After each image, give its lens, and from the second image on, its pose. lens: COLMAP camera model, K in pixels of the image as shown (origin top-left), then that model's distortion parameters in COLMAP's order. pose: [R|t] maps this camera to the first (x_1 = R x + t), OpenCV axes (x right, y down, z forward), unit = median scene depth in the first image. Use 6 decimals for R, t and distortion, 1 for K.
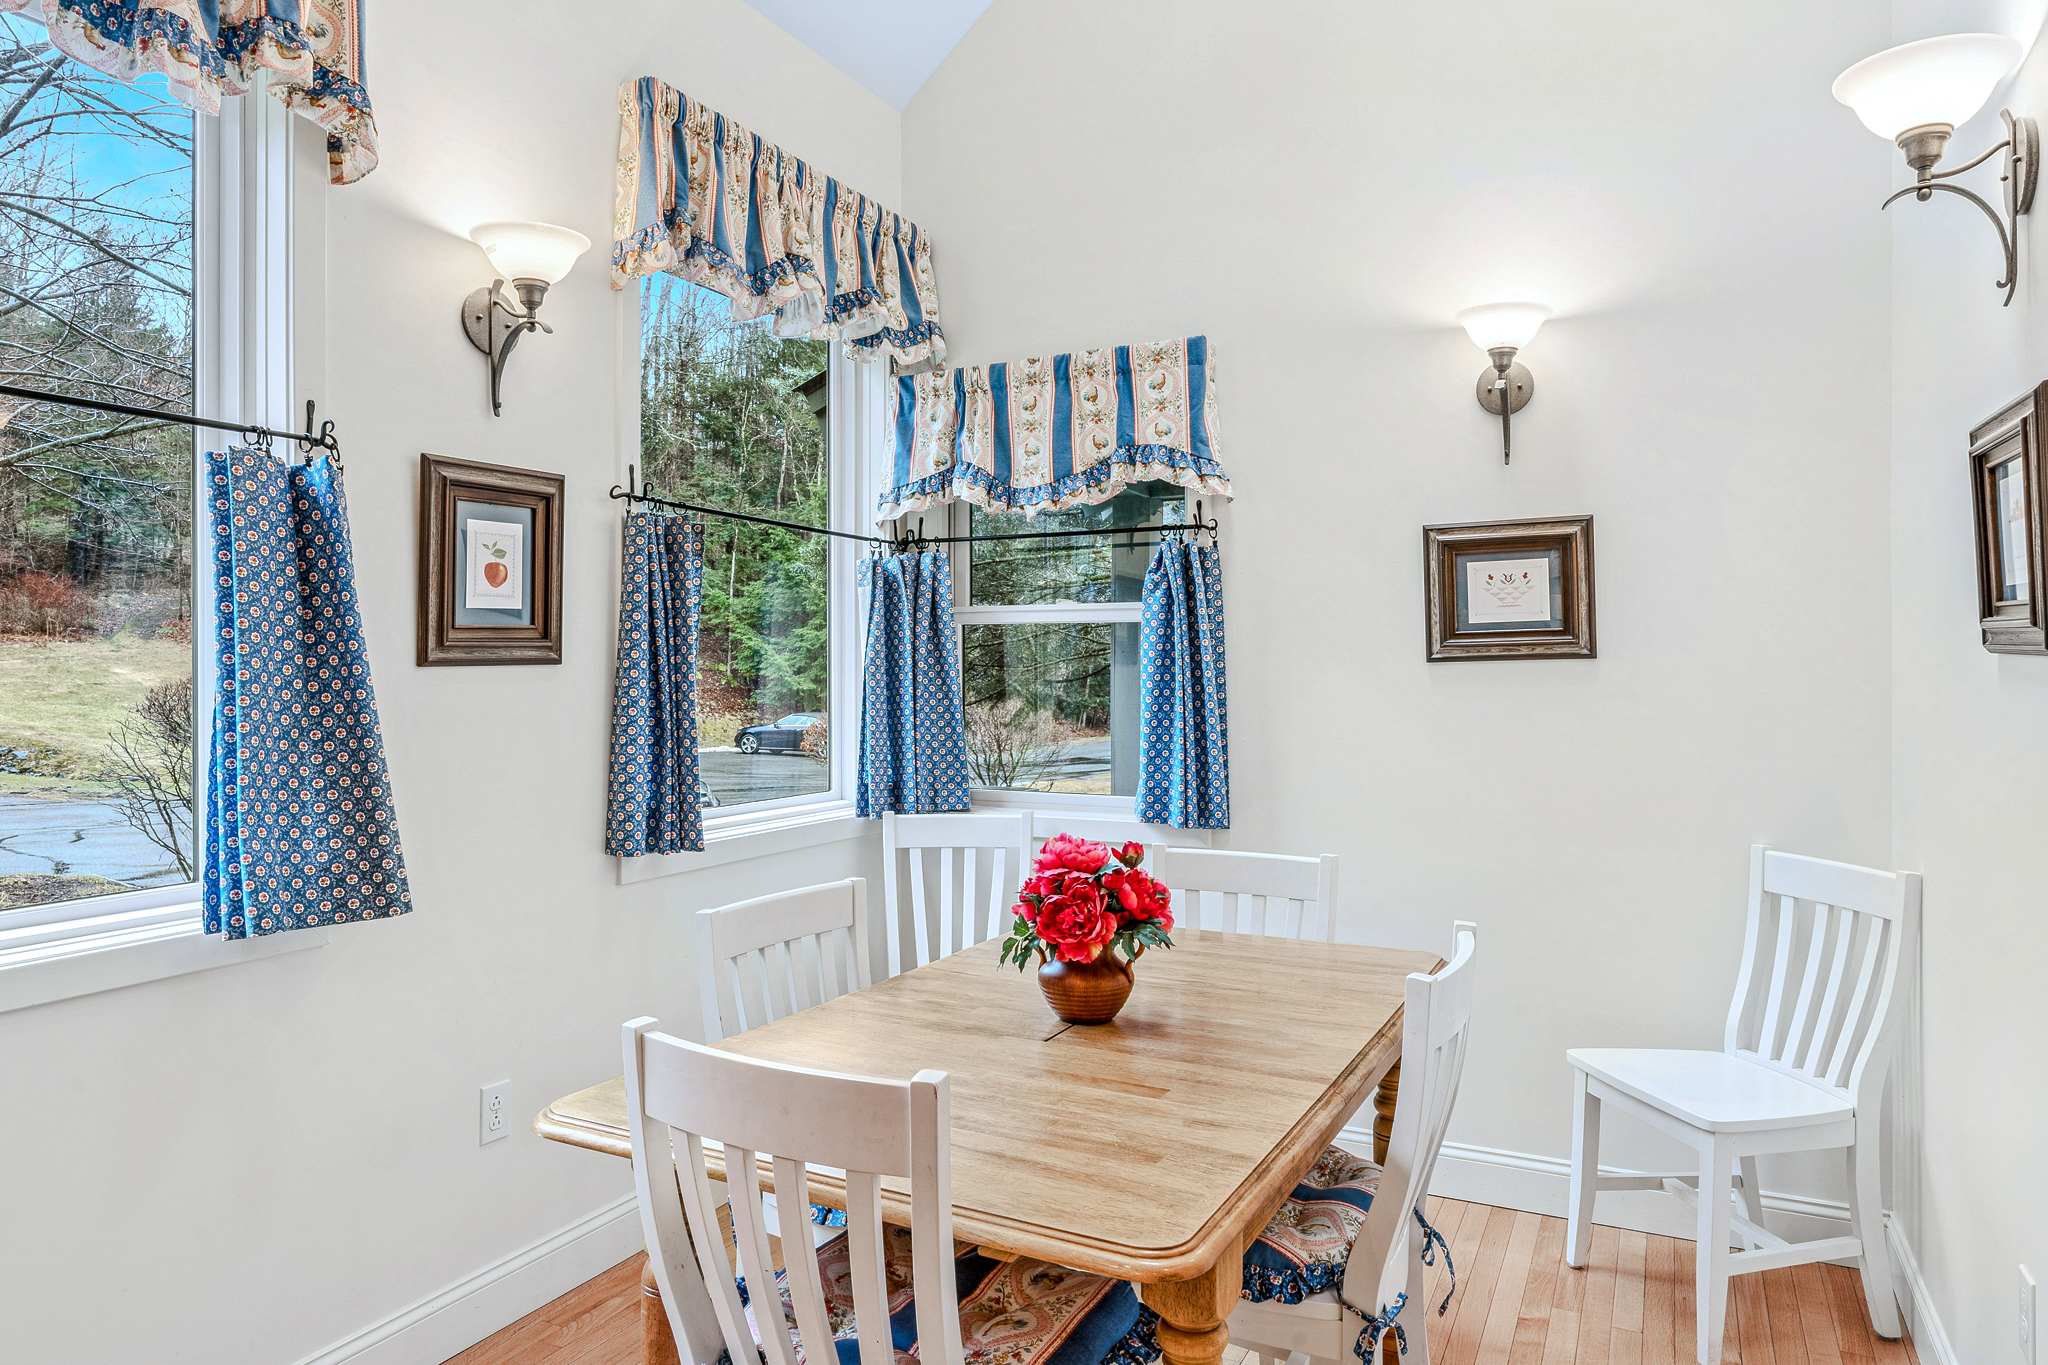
lens RADIAL K [[1286.3, 0, 1028.5], [0, 1286.3, 670.5], [0, 0, 1]] dist [-0.010639, 0.003860]
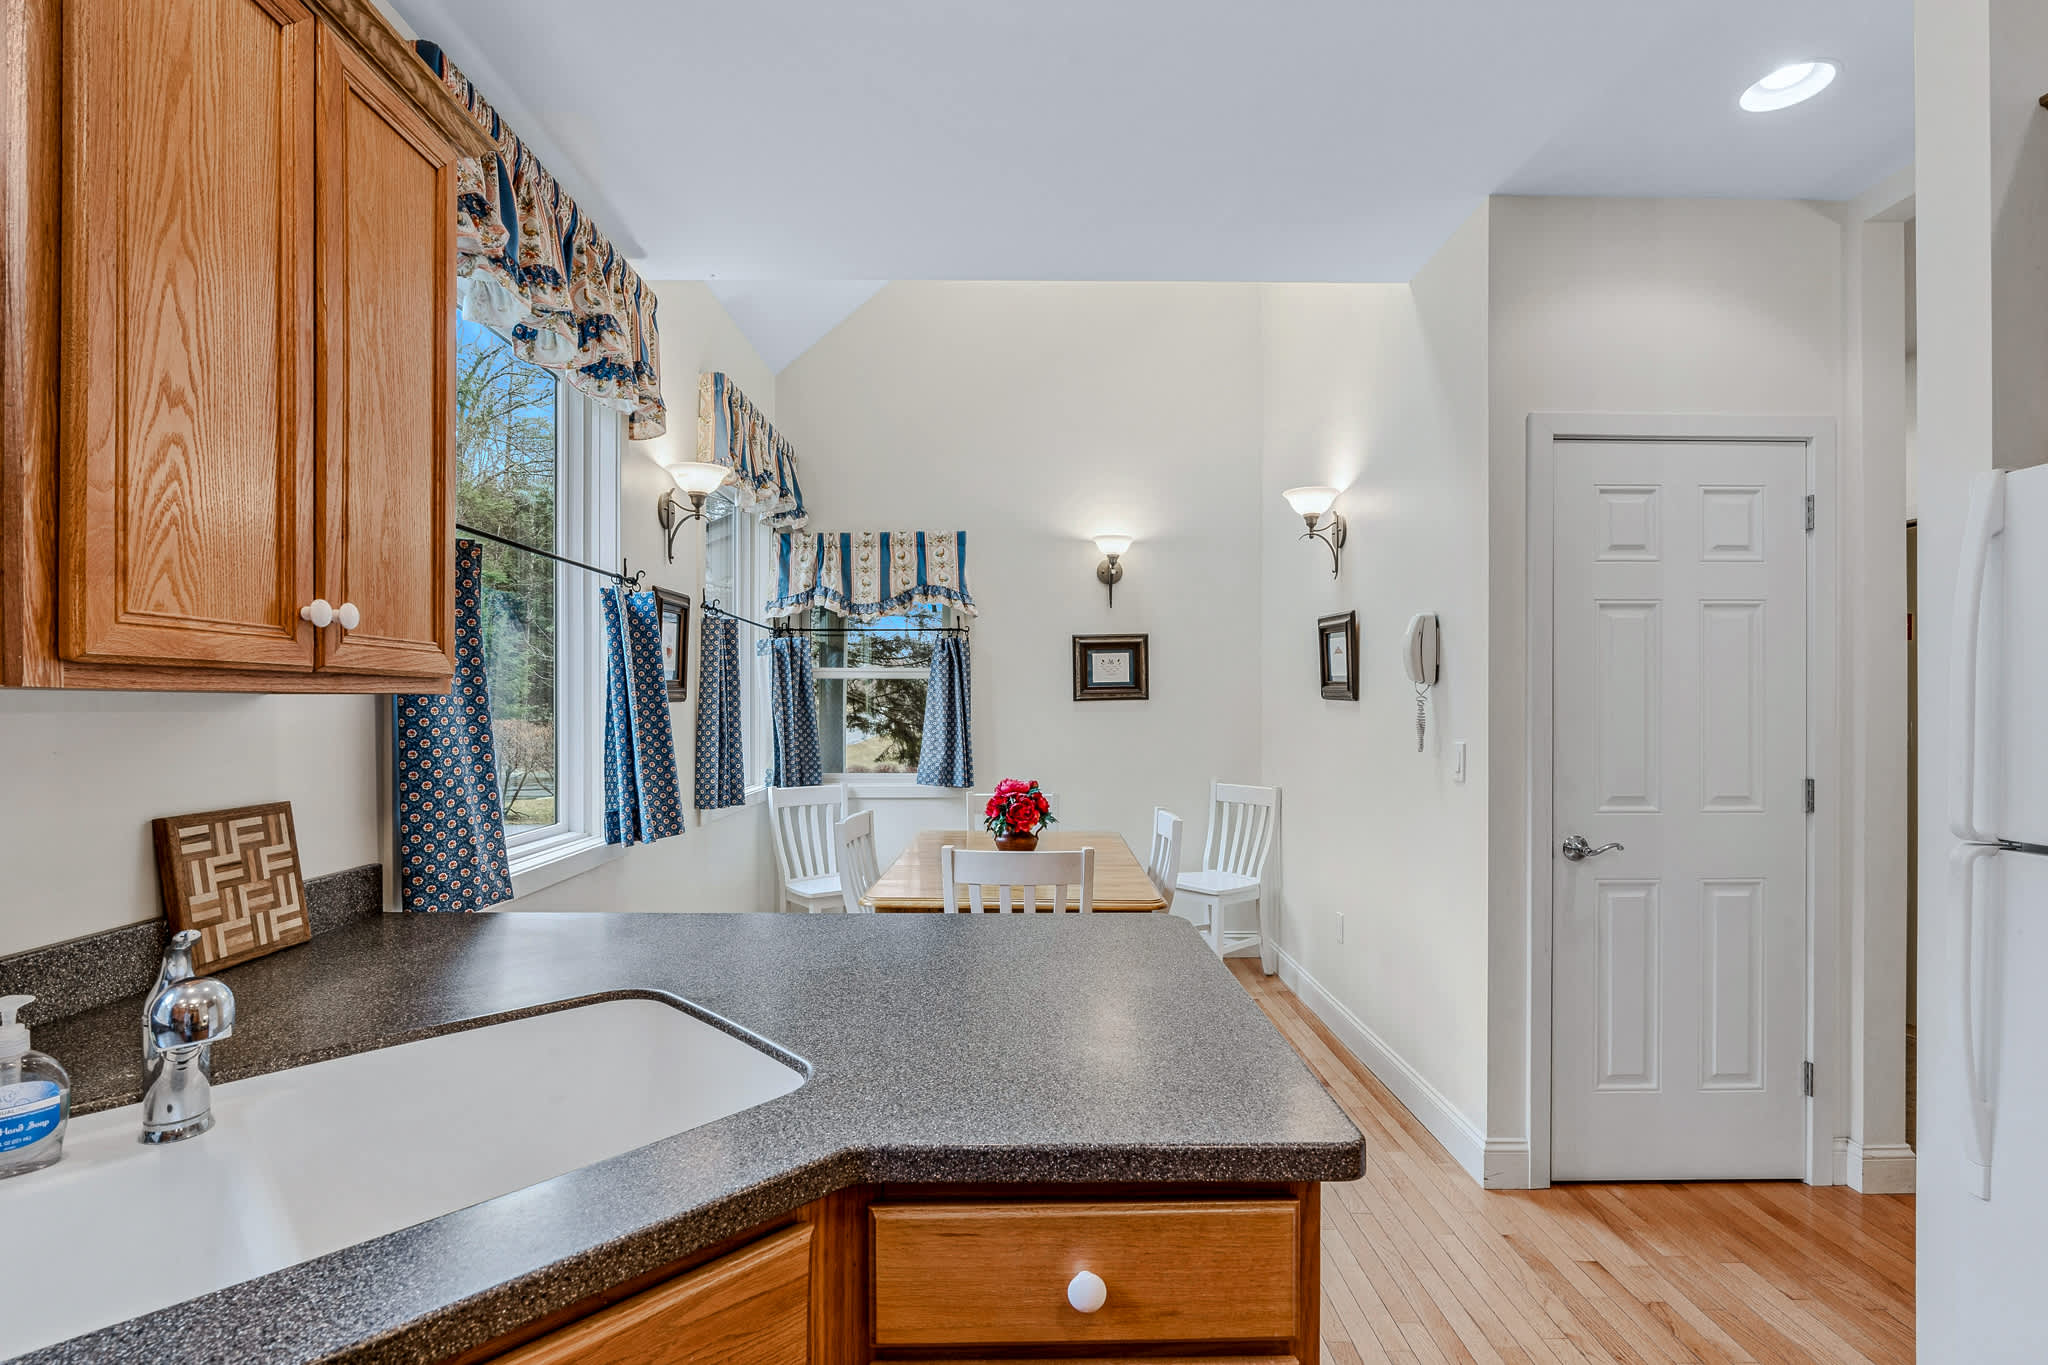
lens RADIAL K [[935.8, 0, 1023.3], [0, 935.8, 704.2], [0, 0, 1]] dist [-0.009162, 0.002605]
pose [[0.892354, 0.000769, 0.451336, -0.446215], [-0.000623, 1.000000, -0.000472, -0.000703], [-0.451336, 0.000140, 0.892354, -0.310199]]
